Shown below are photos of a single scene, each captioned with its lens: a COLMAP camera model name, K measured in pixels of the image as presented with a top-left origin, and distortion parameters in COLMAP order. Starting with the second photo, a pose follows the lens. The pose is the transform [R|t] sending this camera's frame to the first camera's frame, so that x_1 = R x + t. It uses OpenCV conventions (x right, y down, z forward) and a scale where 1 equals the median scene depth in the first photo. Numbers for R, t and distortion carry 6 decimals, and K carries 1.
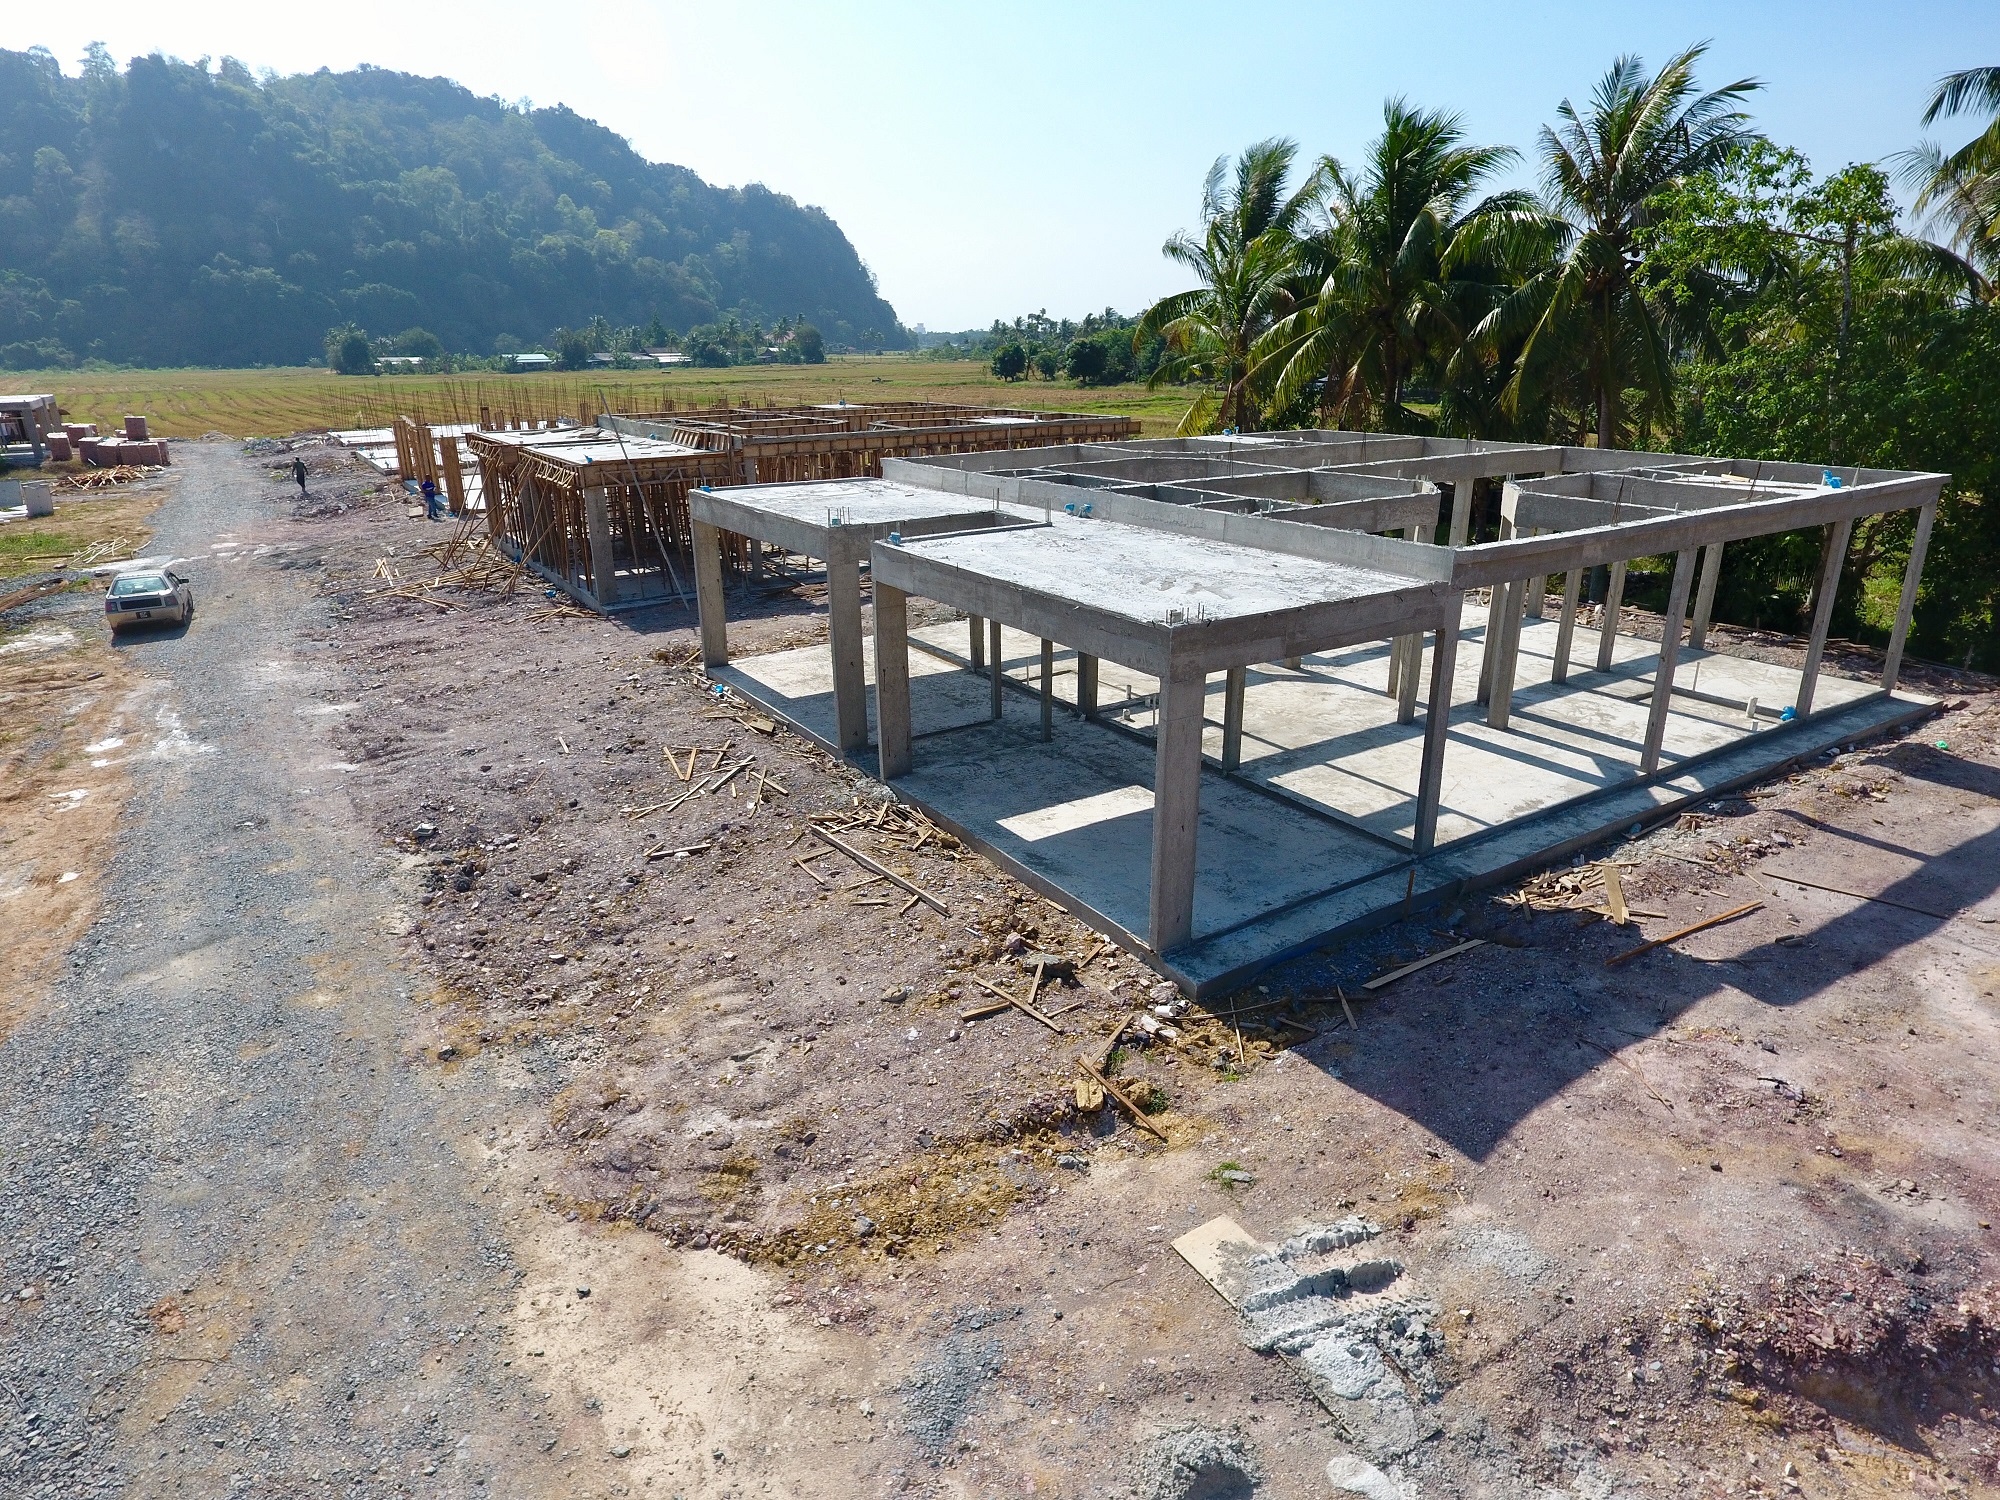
lens RADIAL K [[1177.7, 0, 990.2], [0, 1177.7, 756.6], [0, 0, 1]] dist [-0.002680, -0.001256]
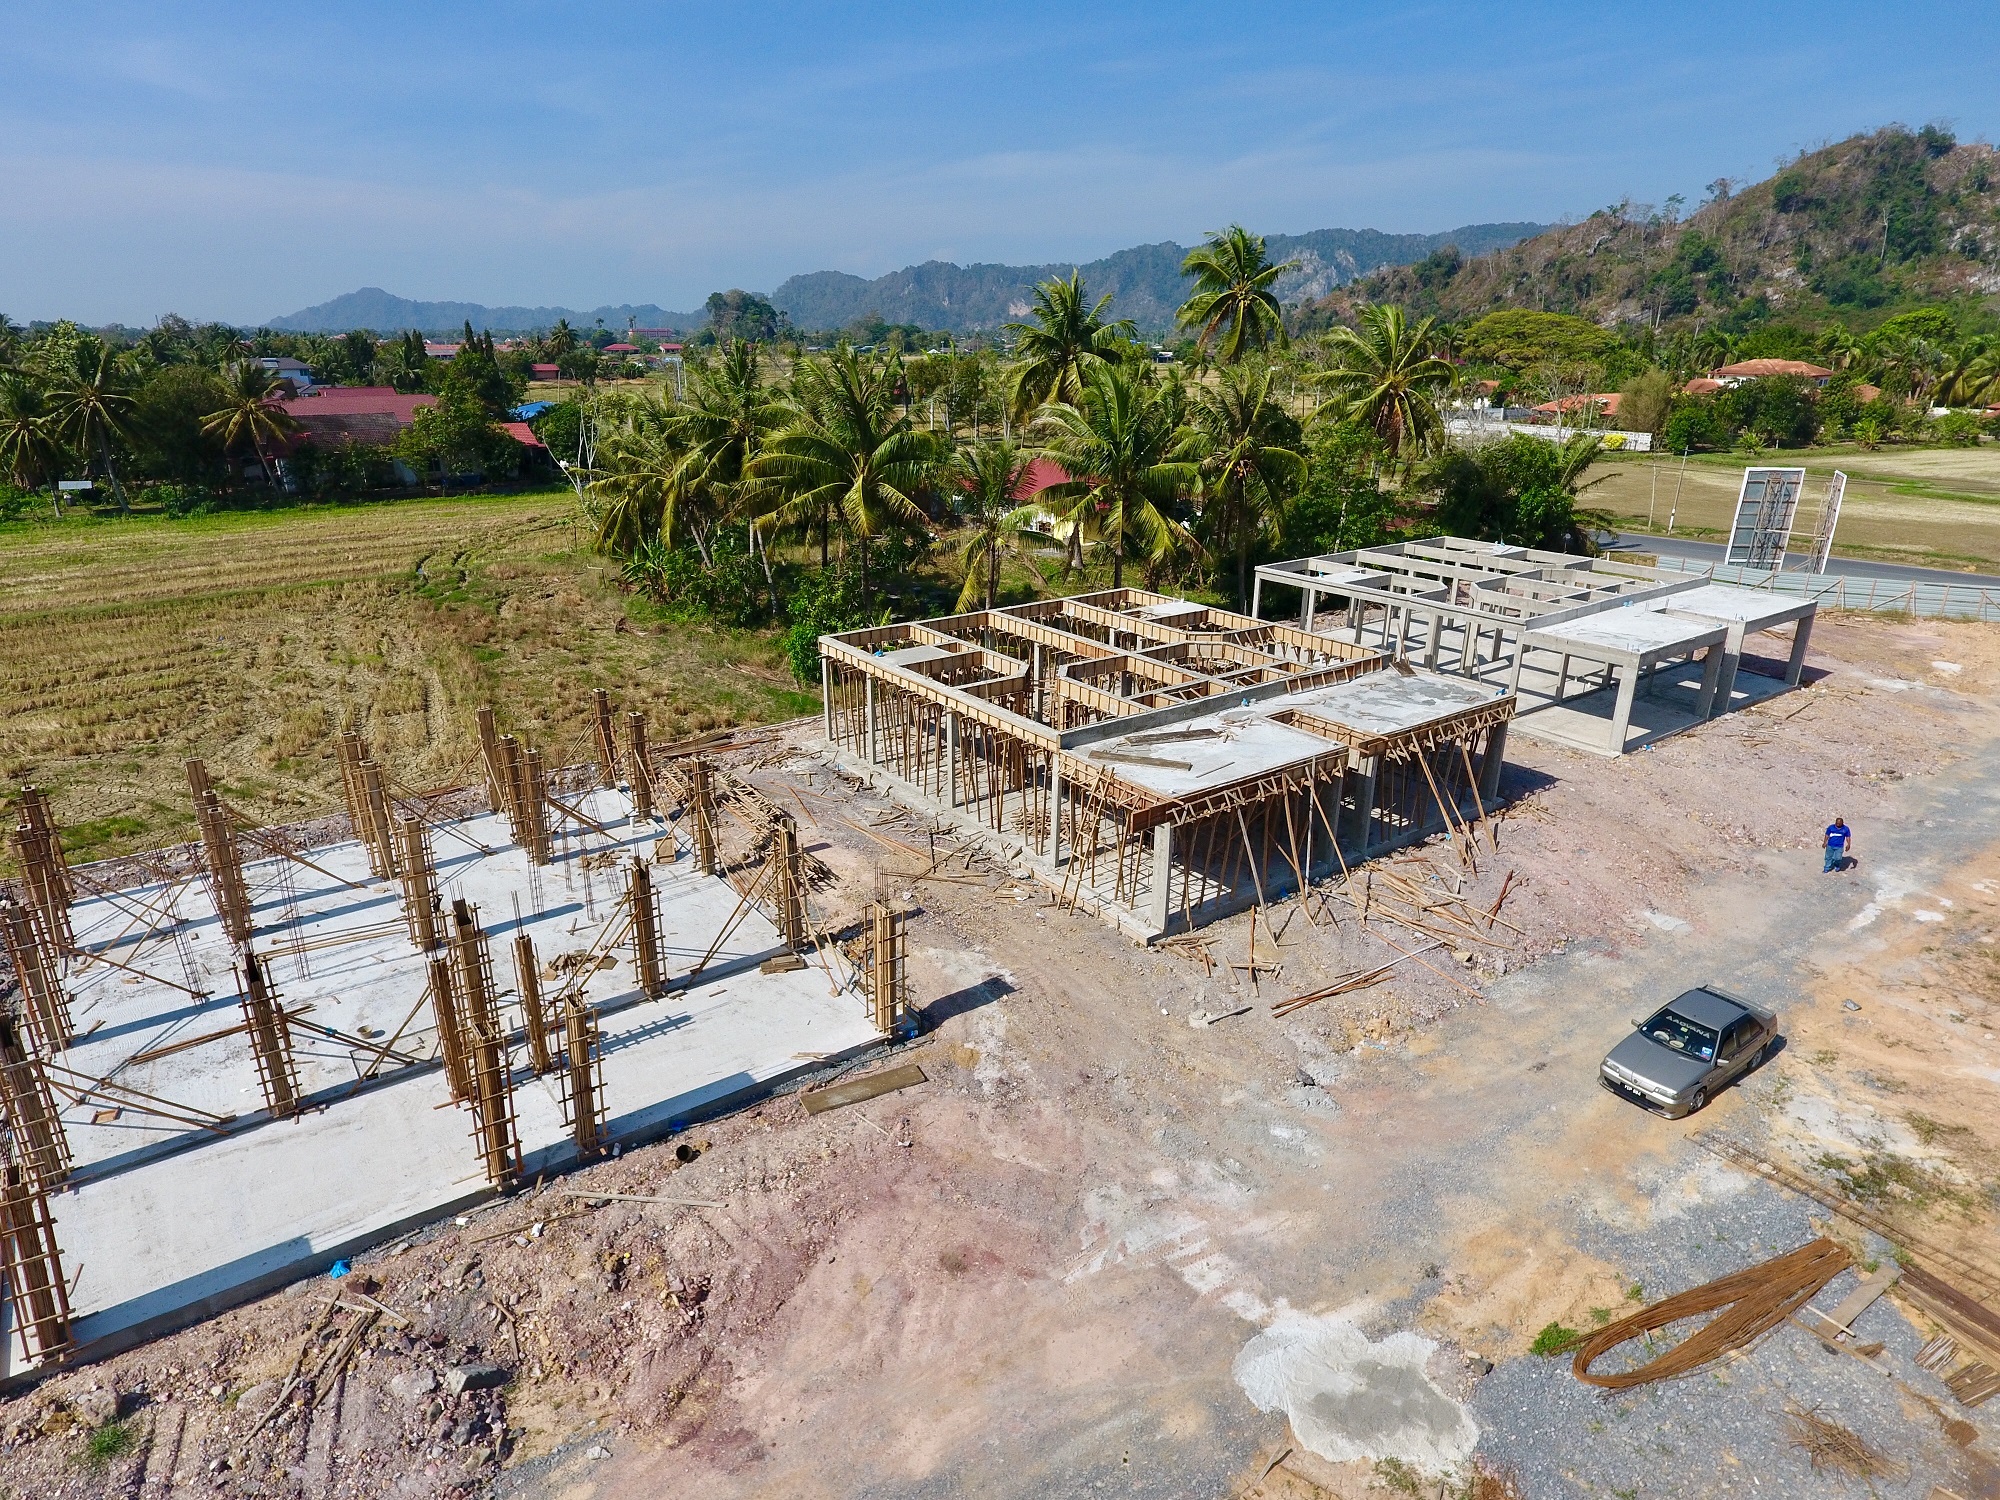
lens RADIAL K [[1177.7, 0, 990.2], [0, 1177.7, 756.6], [0, 0, 1]] dist [-0.002680, -0.001256]
pose [[-0.063131, -0.326888, 0.942952, -0.092251], [0.333424, 0.883639, 0.328649, -0.048000], [-0.940661, 0.335151, 0.053207, 0.090972]]
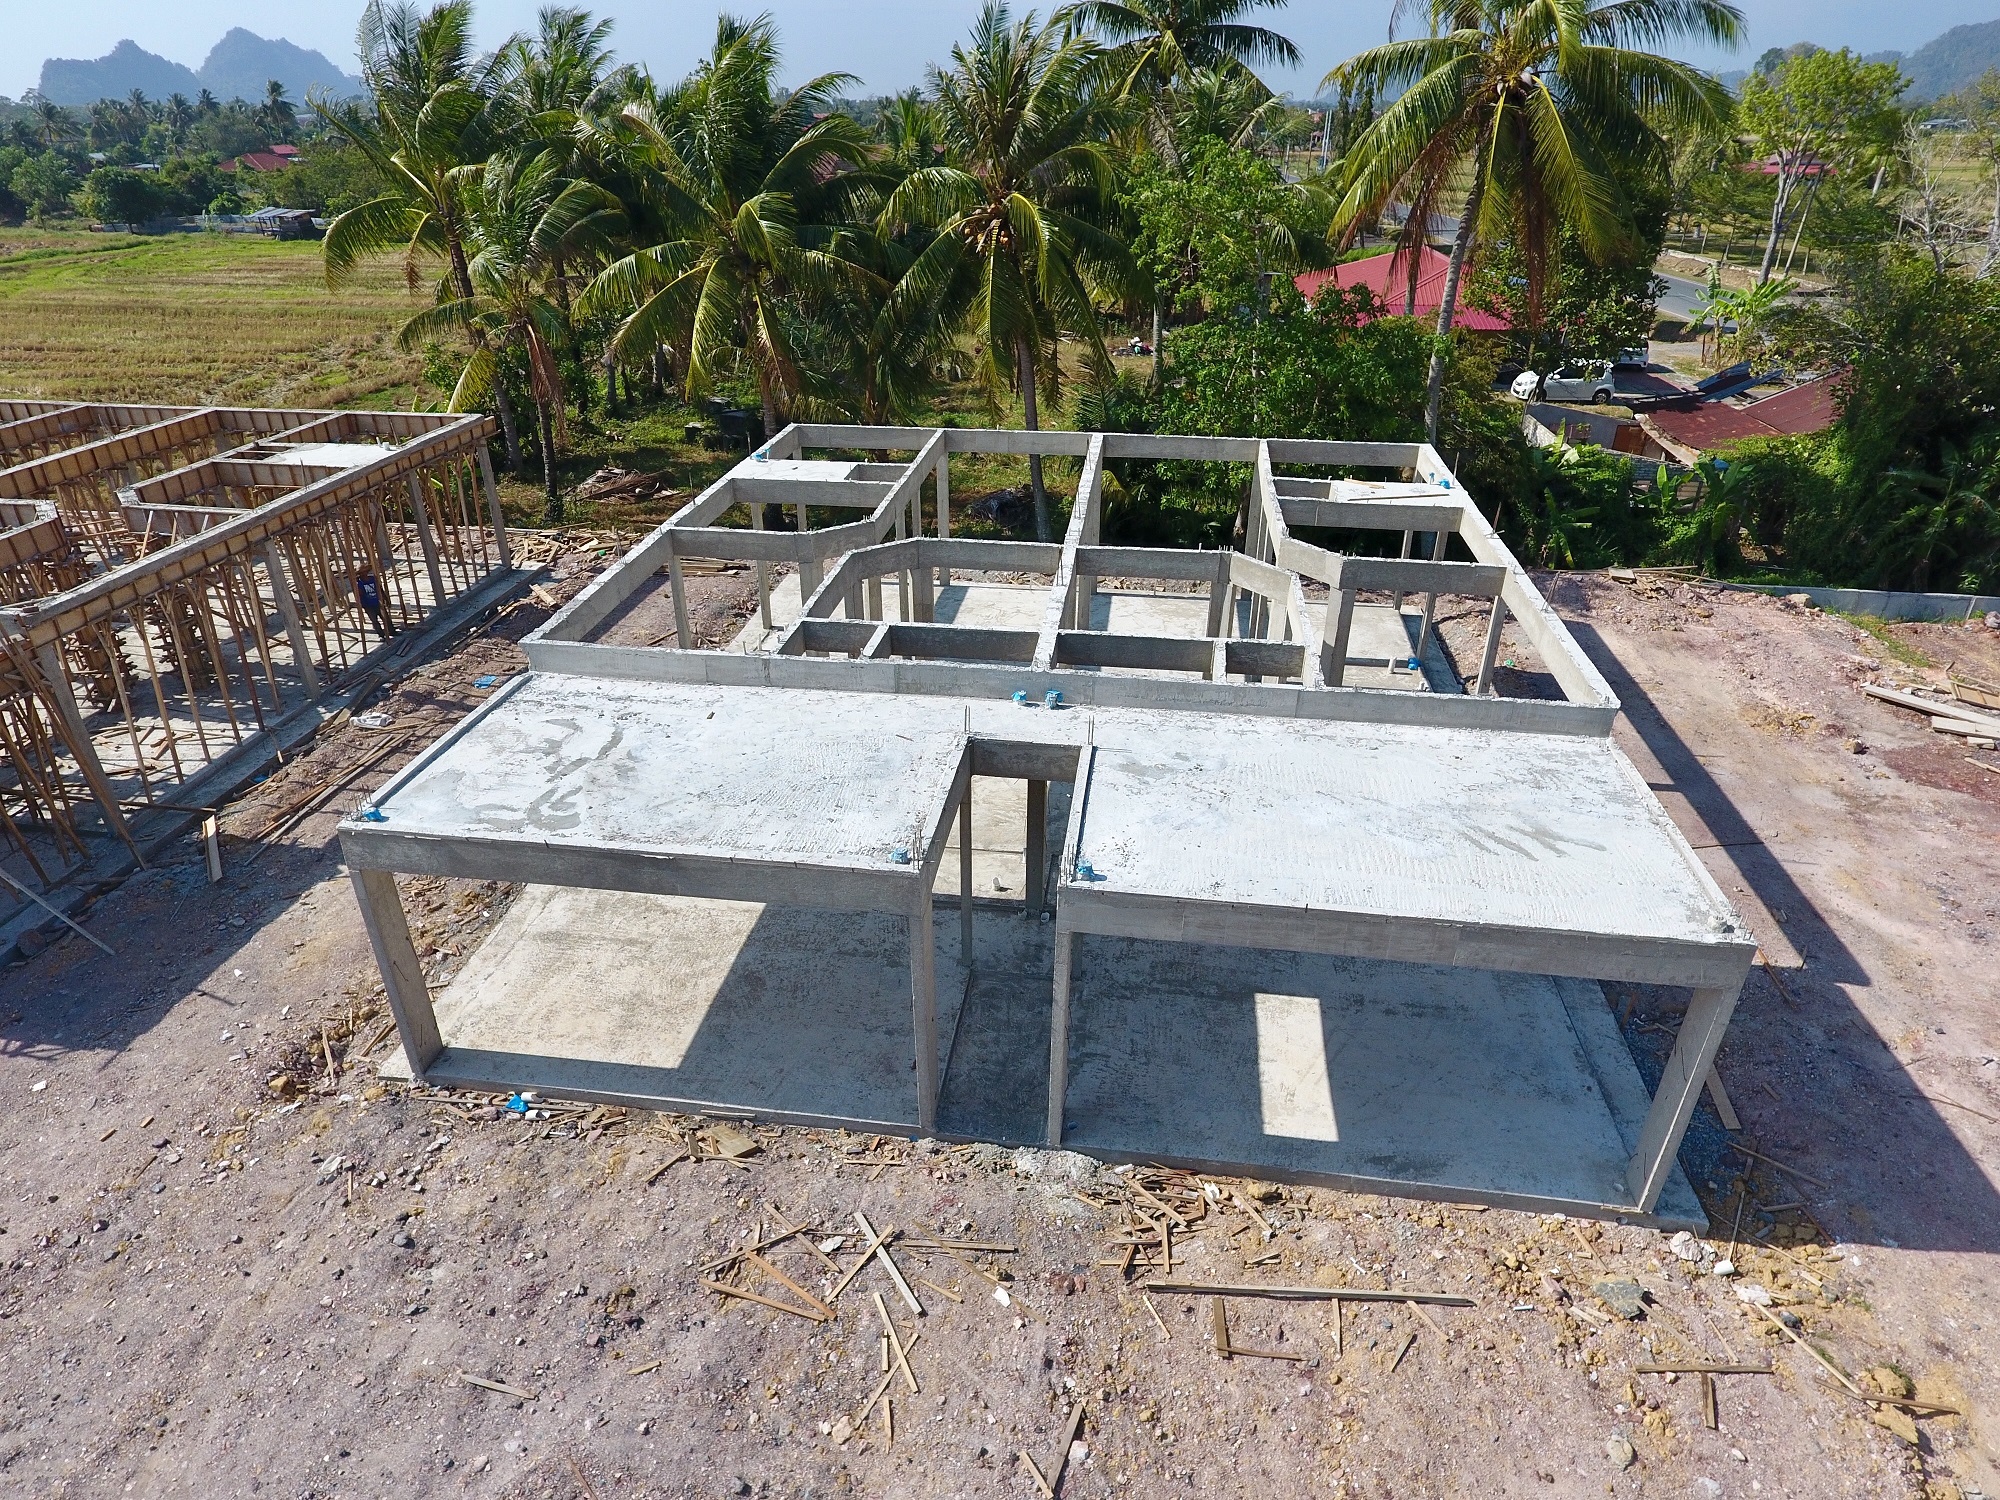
lens RADIAL K [[1171.7, 0, 984.8], [0, 1171.7, 768.0], [0, 0, 1]] dist [-0.003690, -0.002062]
pose [[0.654989, -0.363268, 0.662591, -0.020084], [0.248441, 0.931641, 0.265185, -0.015778], [-0.713630, -0.009079, 0.700464, 0.019339]]
